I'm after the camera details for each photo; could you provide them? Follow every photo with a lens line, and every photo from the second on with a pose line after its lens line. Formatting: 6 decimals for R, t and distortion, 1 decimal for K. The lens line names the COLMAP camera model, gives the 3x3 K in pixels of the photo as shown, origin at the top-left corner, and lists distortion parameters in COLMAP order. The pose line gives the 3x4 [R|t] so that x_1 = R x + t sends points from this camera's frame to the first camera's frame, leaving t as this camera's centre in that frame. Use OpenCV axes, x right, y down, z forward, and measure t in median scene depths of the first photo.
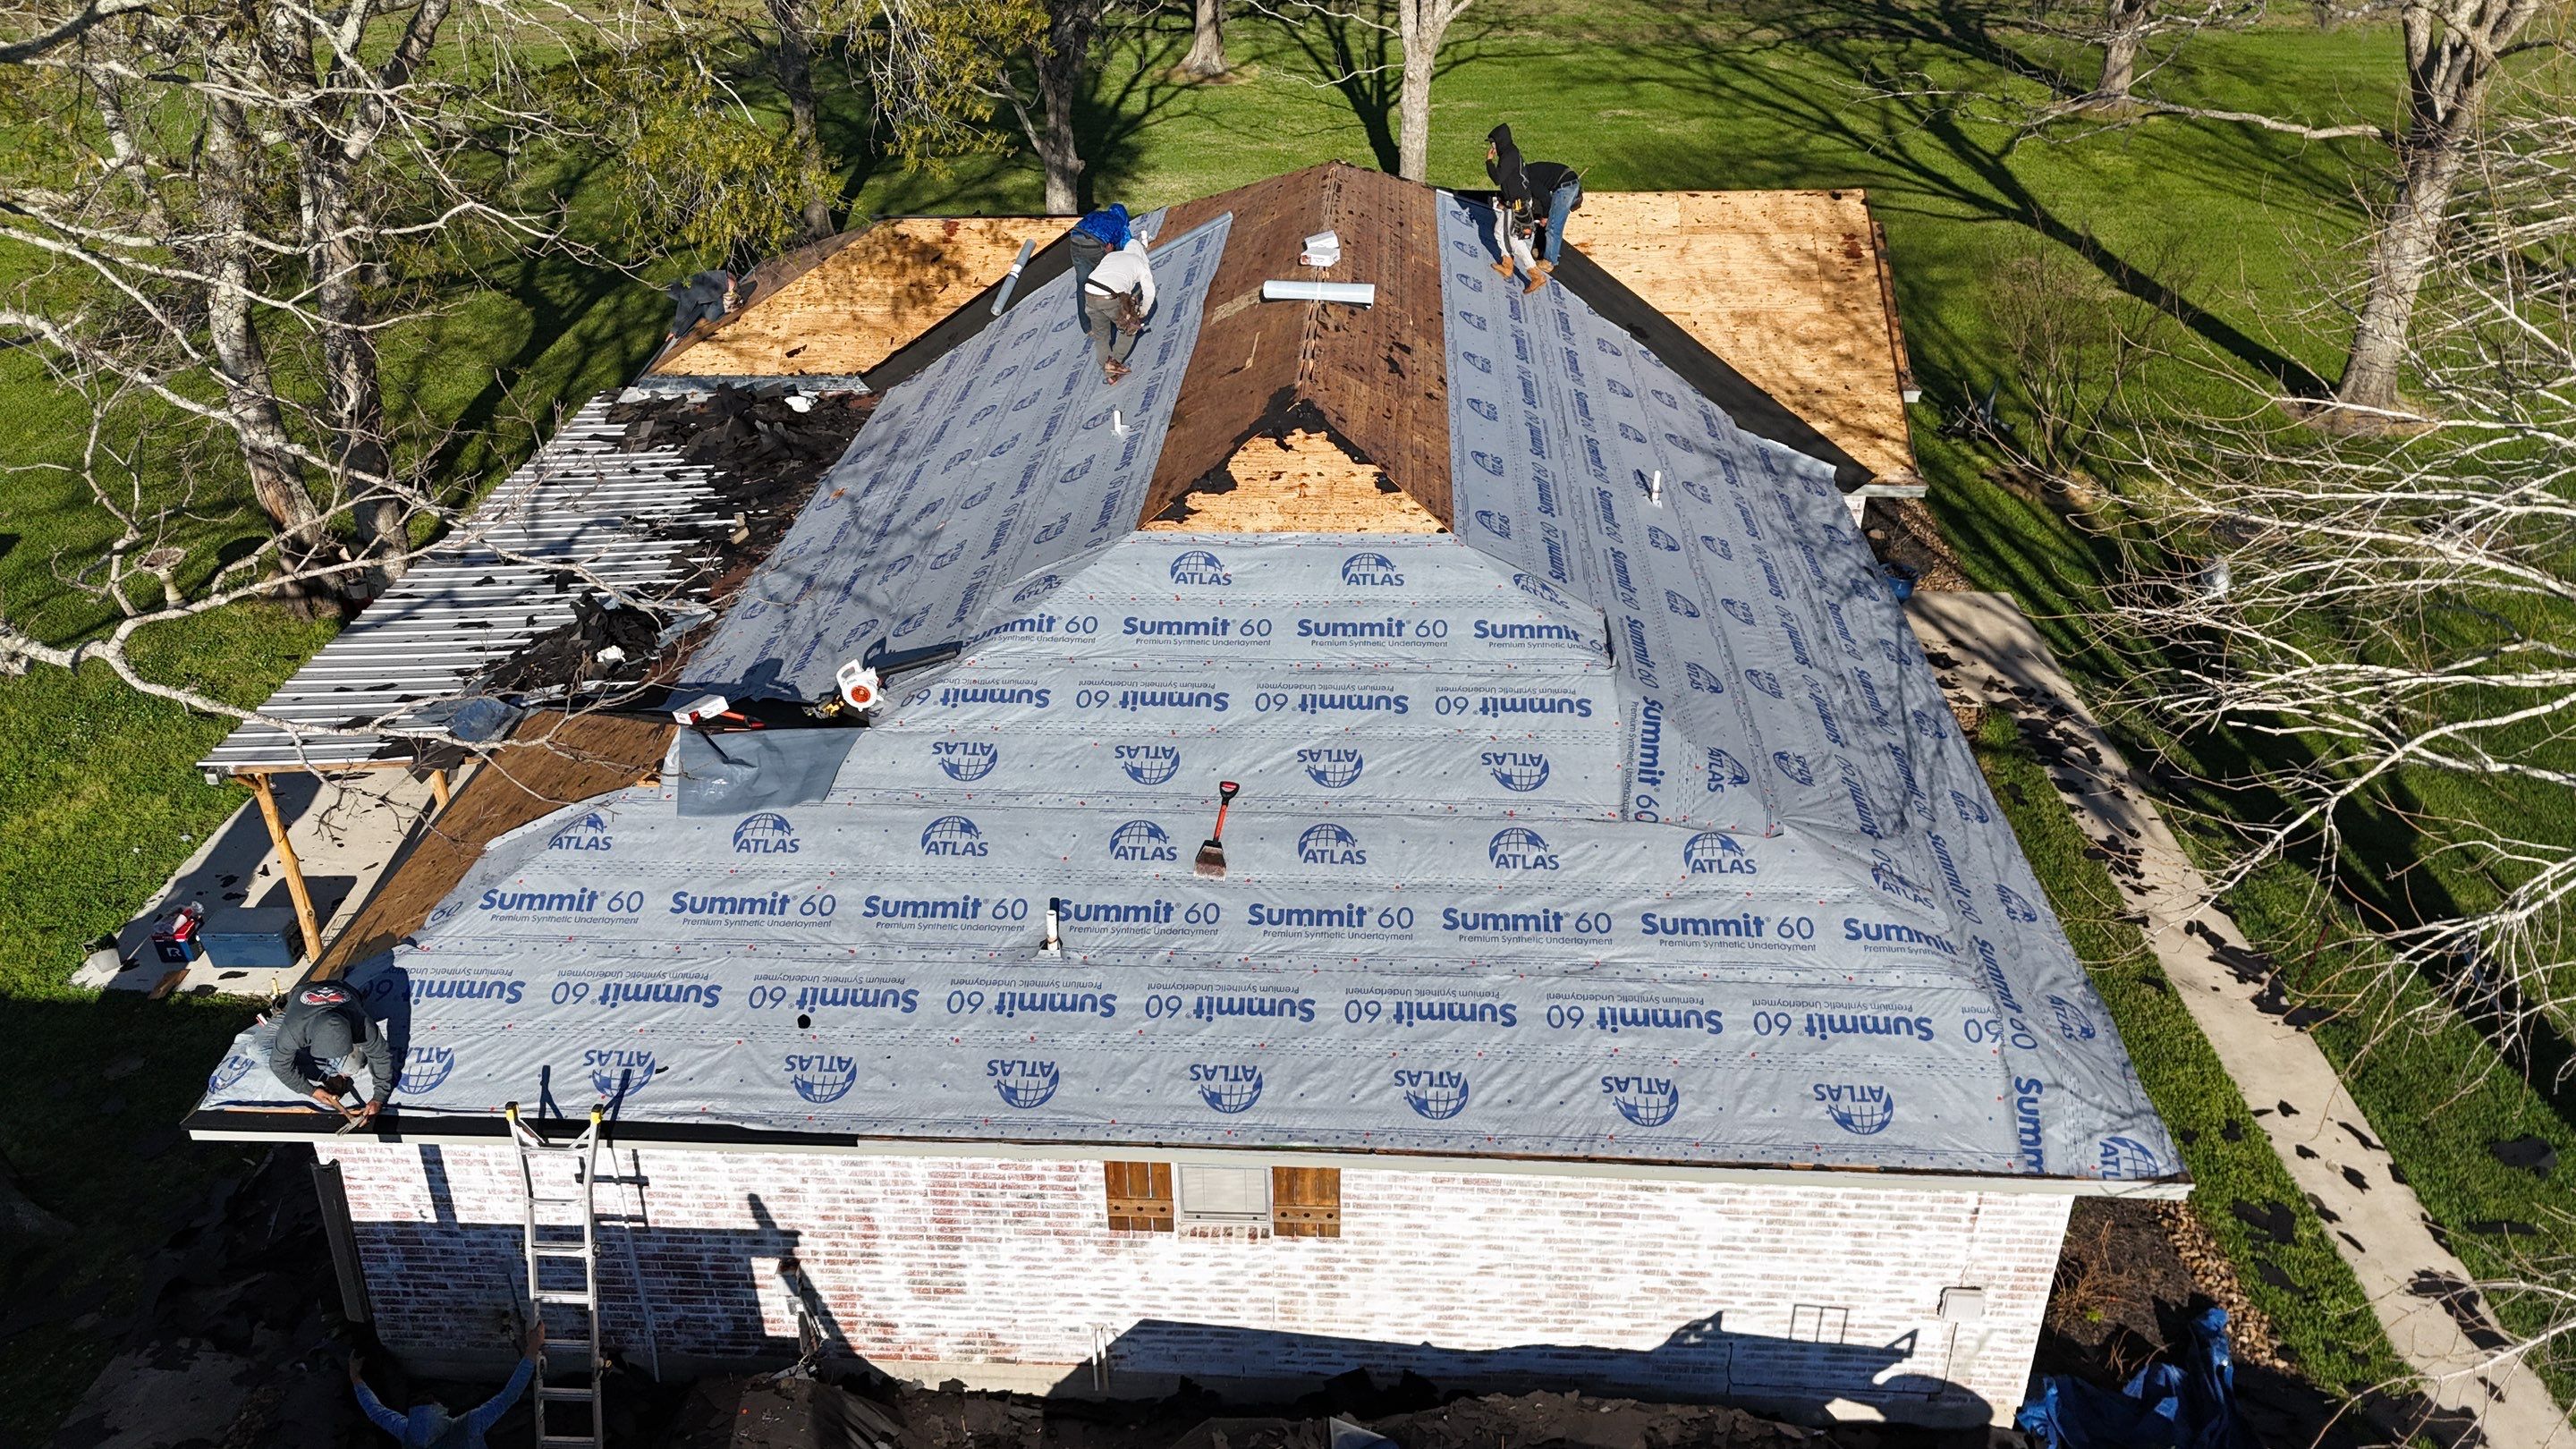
lens RADIAL K [[1899.4, 0, 1250.0], [0, 1899.4, 765.2], [0, 0, 1]] dist [0.023010, 0.003428]
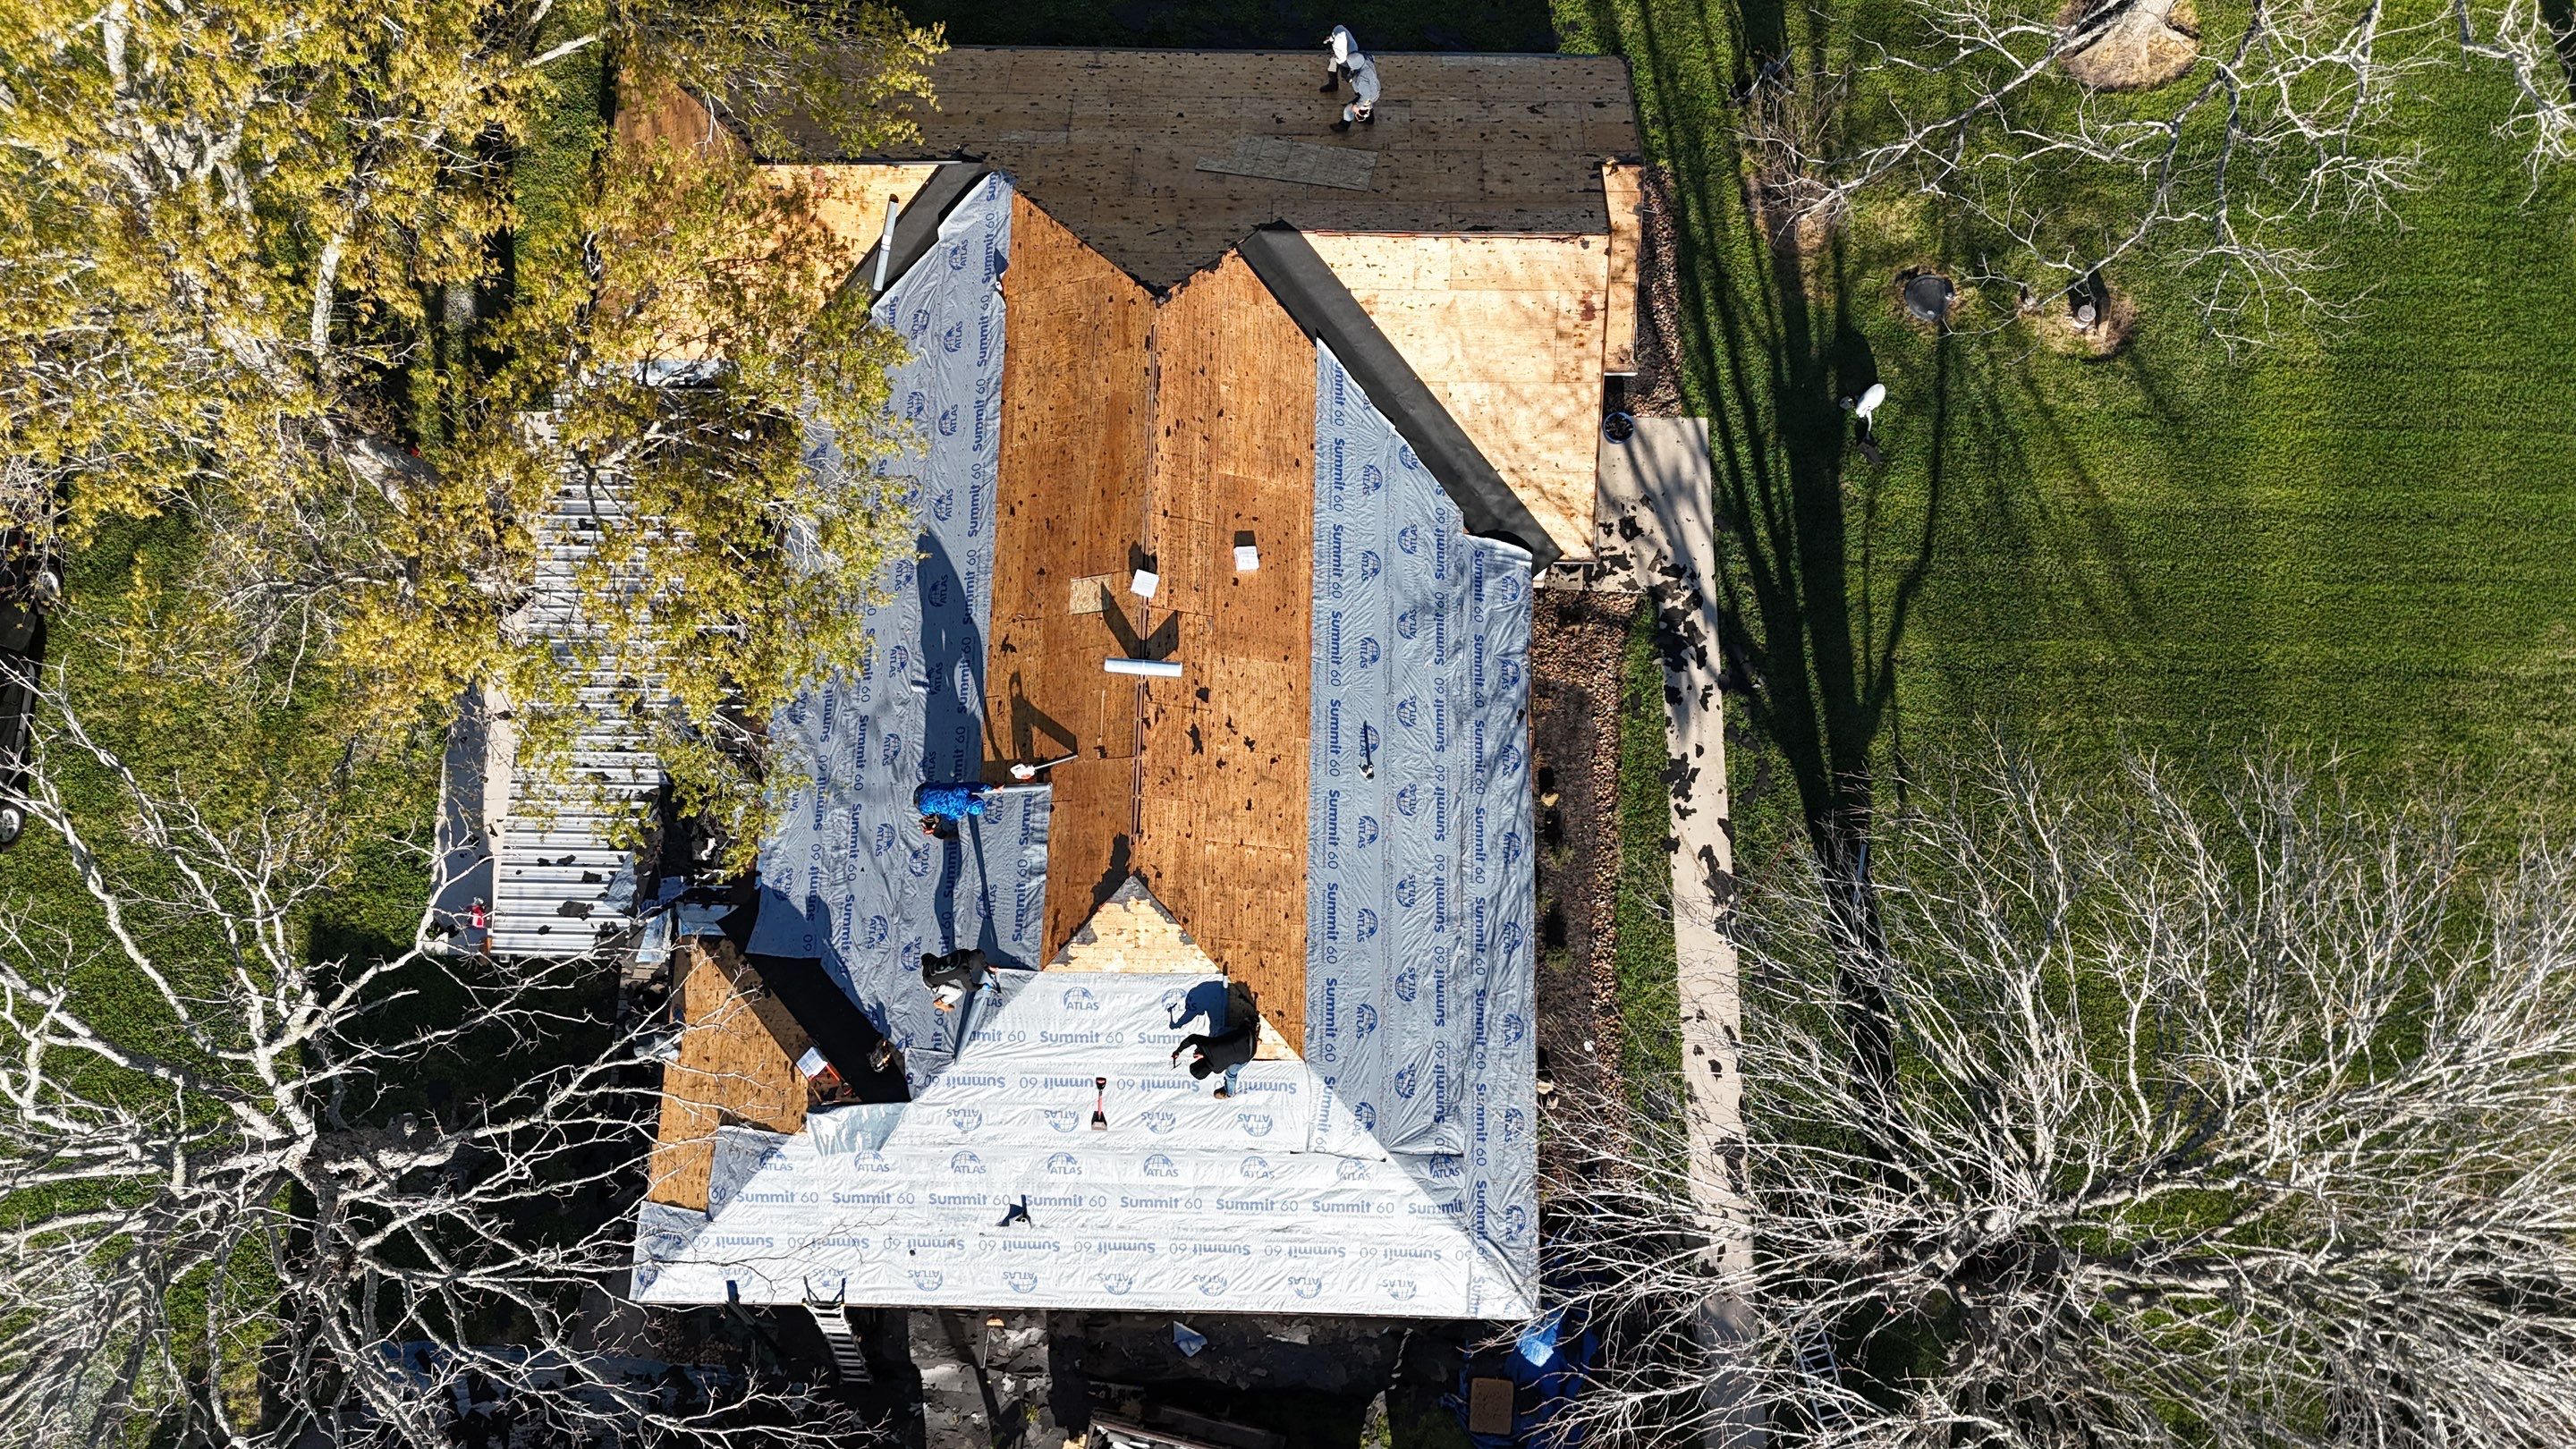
lens RADIAL K [[1829.9, 0, 1288.0], [0, 1829.9, 724.5], [0, 0, 1]] dist [0.157412, -0.369320]
pose [[0.998800, -0.044438, 0.020599, 0.134972], [0.015198, 0.680970, 0.732154, -1.449085], [-0.046563, -0.730962, 0.680828, 0.018894]]
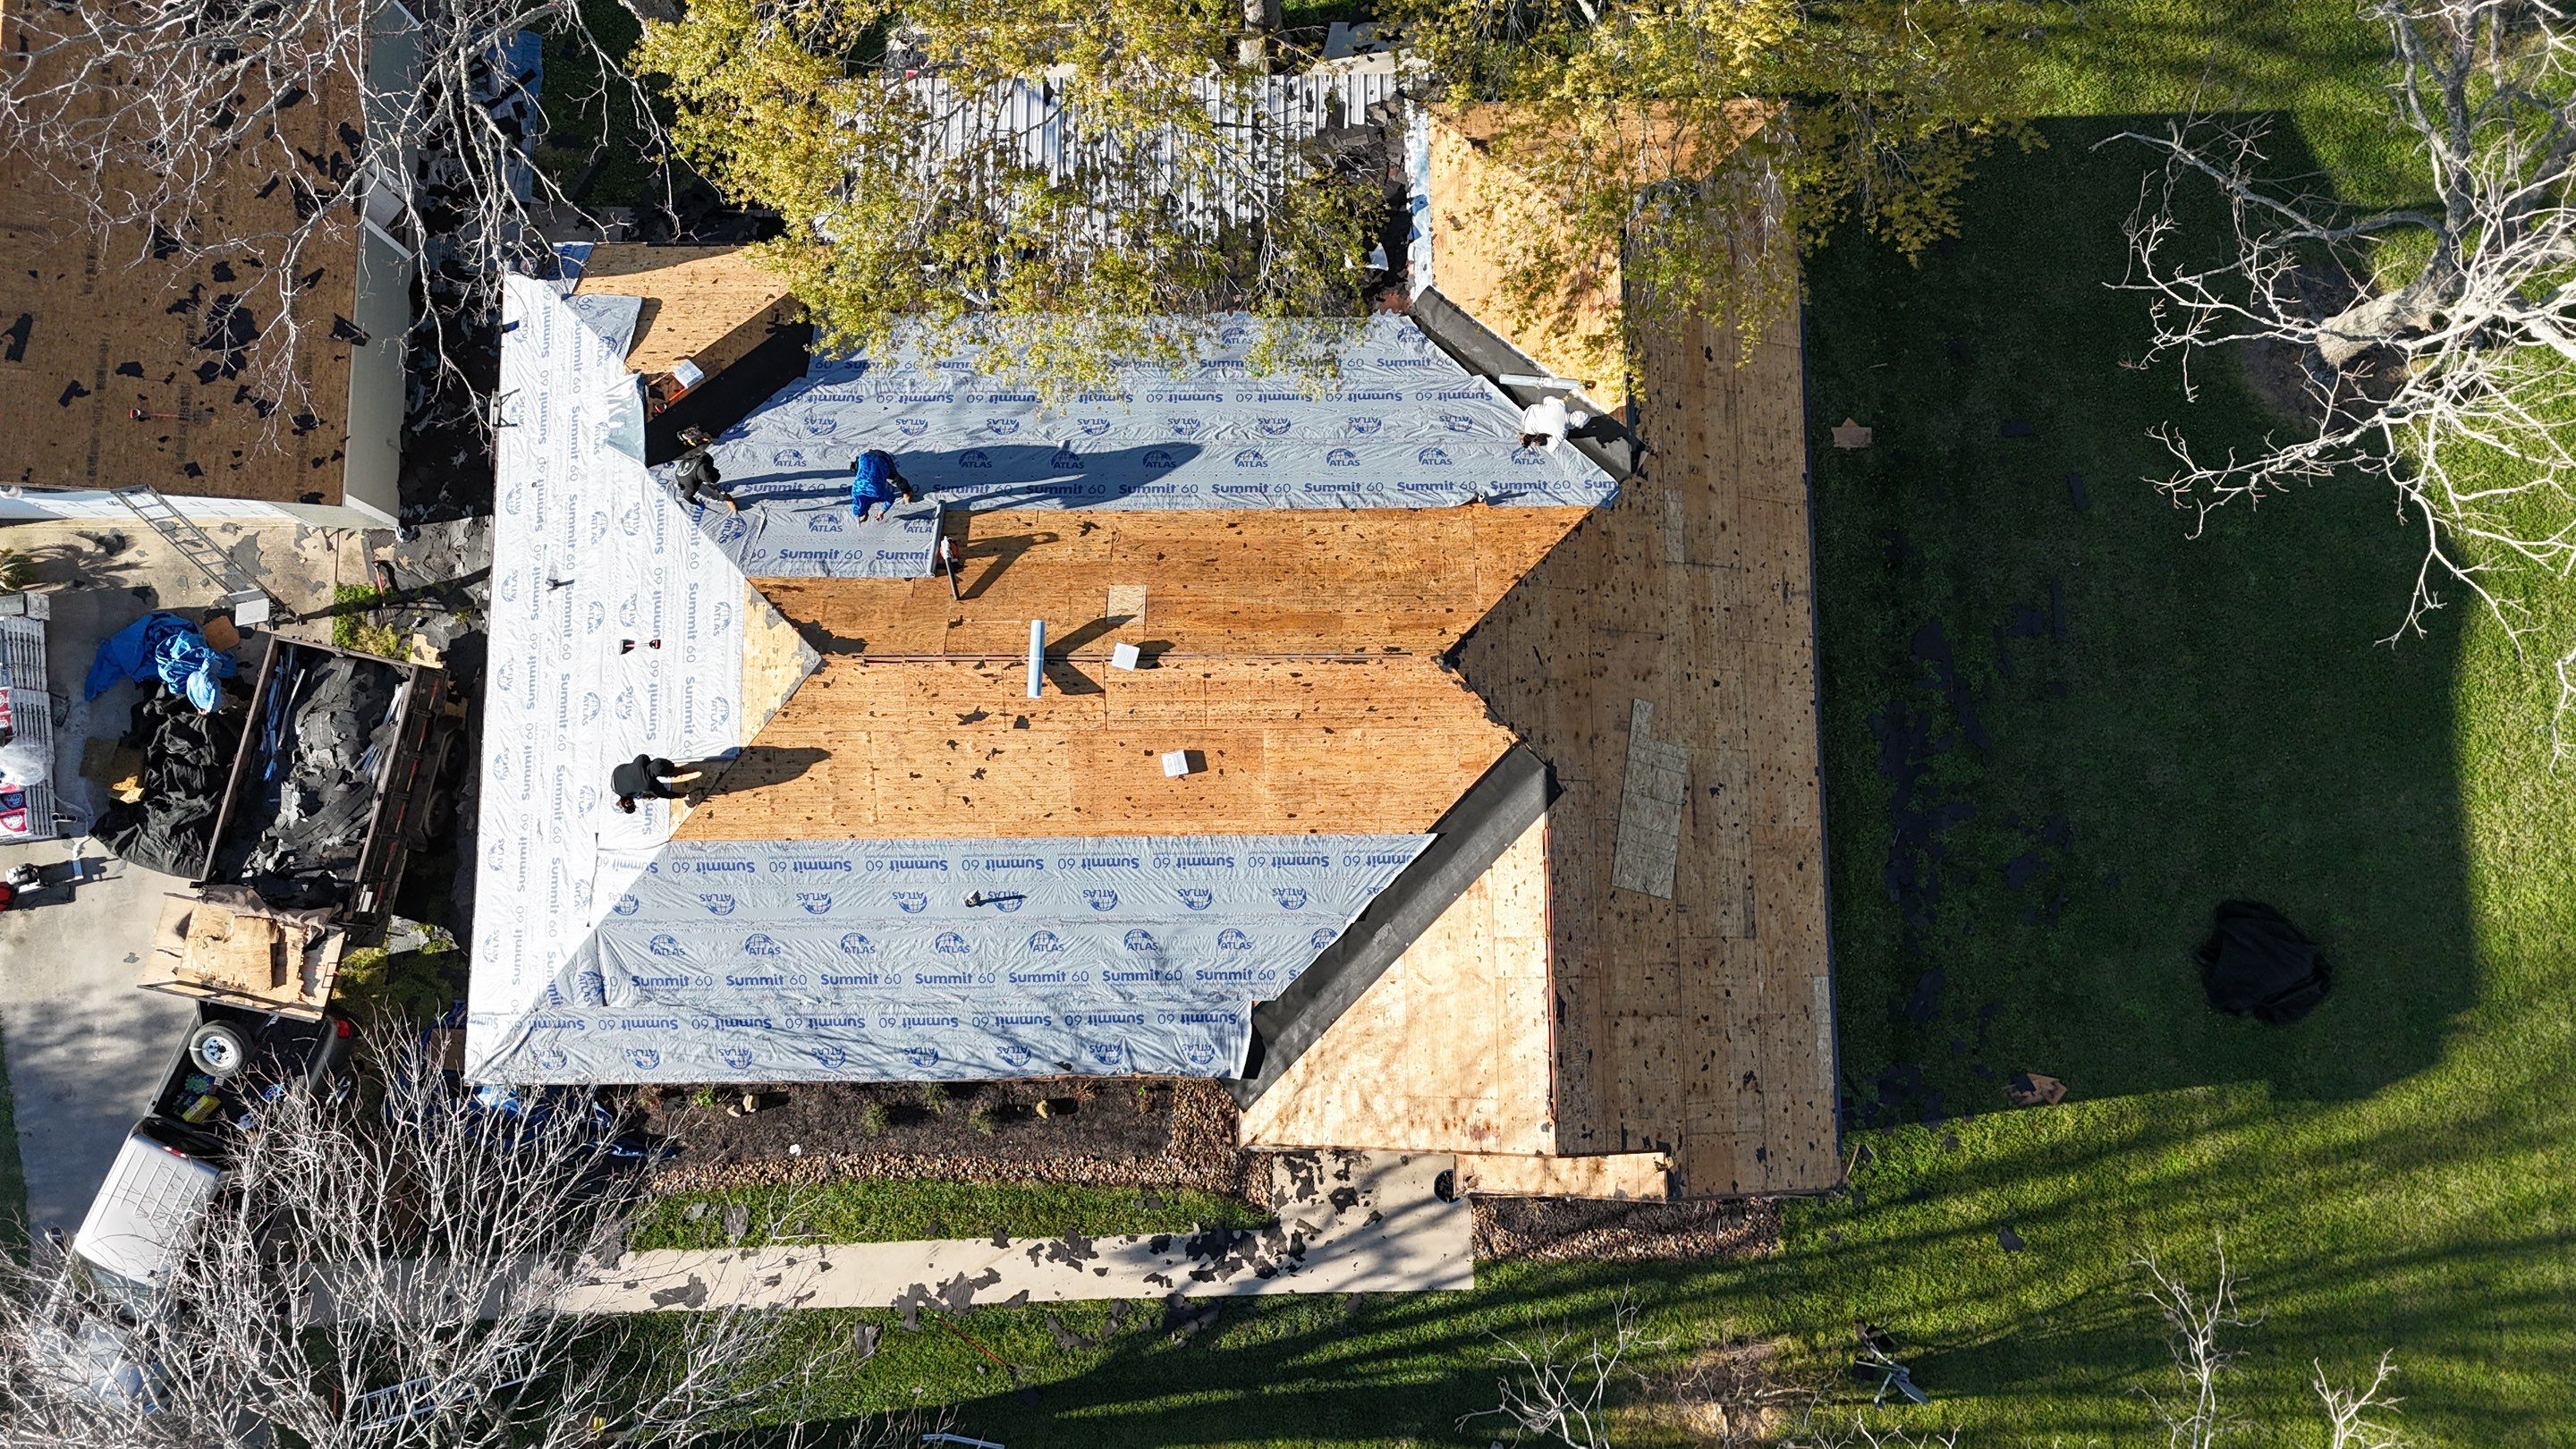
lens RADIAL K [[1829.9, 0, 1288.0], [0, 1829.9, 724.5], [0, 0, 1]] dist [0.157412, -0.369320]
pose [[0.073684, 0.990494, -0.116158, 0.300203], [-0.490582, 0.137407, 0.860493, -1.766516], [0.868274, -0.006419, 0.496043, 0.569240]]
